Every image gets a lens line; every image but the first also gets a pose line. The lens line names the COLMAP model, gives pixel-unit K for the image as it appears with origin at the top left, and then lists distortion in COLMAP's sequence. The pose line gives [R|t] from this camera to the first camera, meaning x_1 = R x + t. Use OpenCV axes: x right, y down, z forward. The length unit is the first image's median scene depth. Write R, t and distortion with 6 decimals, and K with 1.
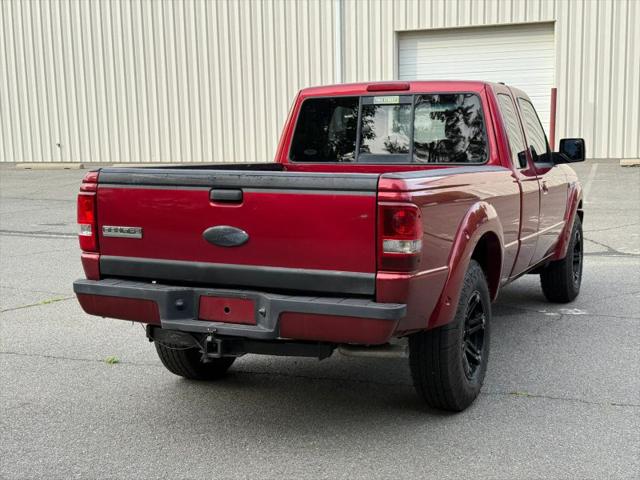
lens RADIAL K [[895.7, 0, 319.6], [0, 895.7, 235.6], [0, 0, 1]] dist [0.128943, 0.000000]
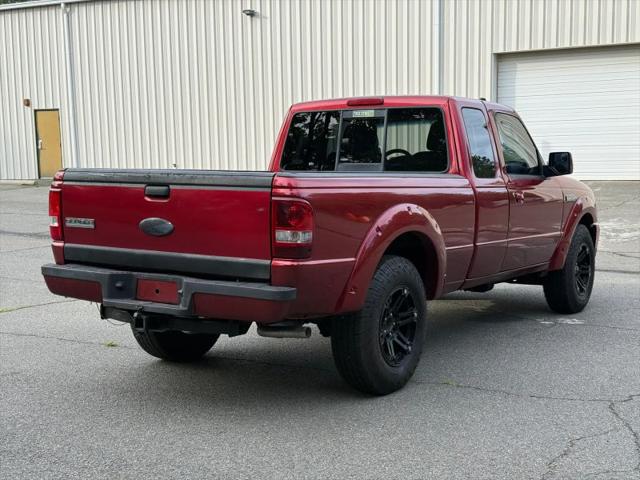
lens RADIAL K [[895.7, 0, 320.9], [0, 895.7, 242.7], [0, 0, 1]] dist [0.128943, 0.000000]
pose [[0.988368, 0.021762, -0.150519, 0.252291], [-0.024706, 0.999538, -0.017716, 0.032965], [0.150063, 0.021229, 0.988448, -0.096199]]
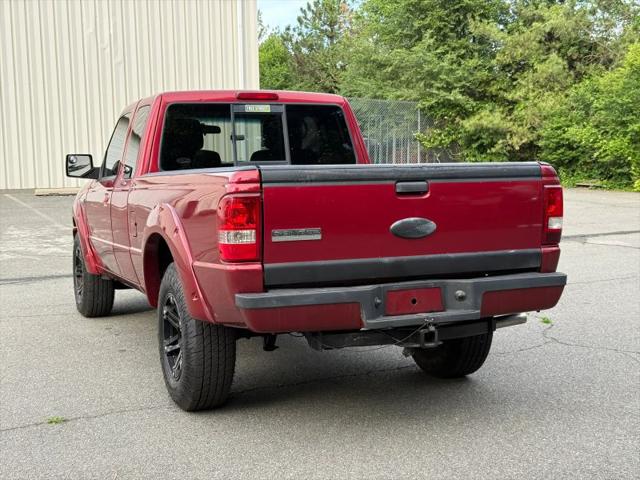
lens RADIAL K [[895.7, 0, 318.7], [0, 895.7, 240.6], [0, 0, 1]] dist [0.128943, 0.000000]
pose [[0.683033, -0.070477, 0.726979, -0.829300], [0.098665, 0.995114, 0.003771, 0.000536], [-0.723693, 0.069151, 0.686649, 0.351639]]
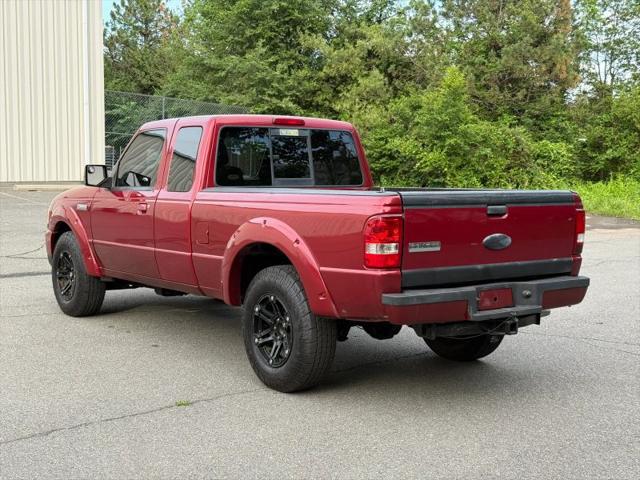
lens RADIAL K [[895.7, 0, 321.6], [0, 895.7, 243.7], [0, 0, 1]] dist [0.128943, 0.000000]
pose [[0.483449, -0.069472, 0.872611, -1.233369], [0.085545, 0.995824, 0.031887, -0.054092], [-0.871182, 0.059232, 0.487373, 0.537159]]
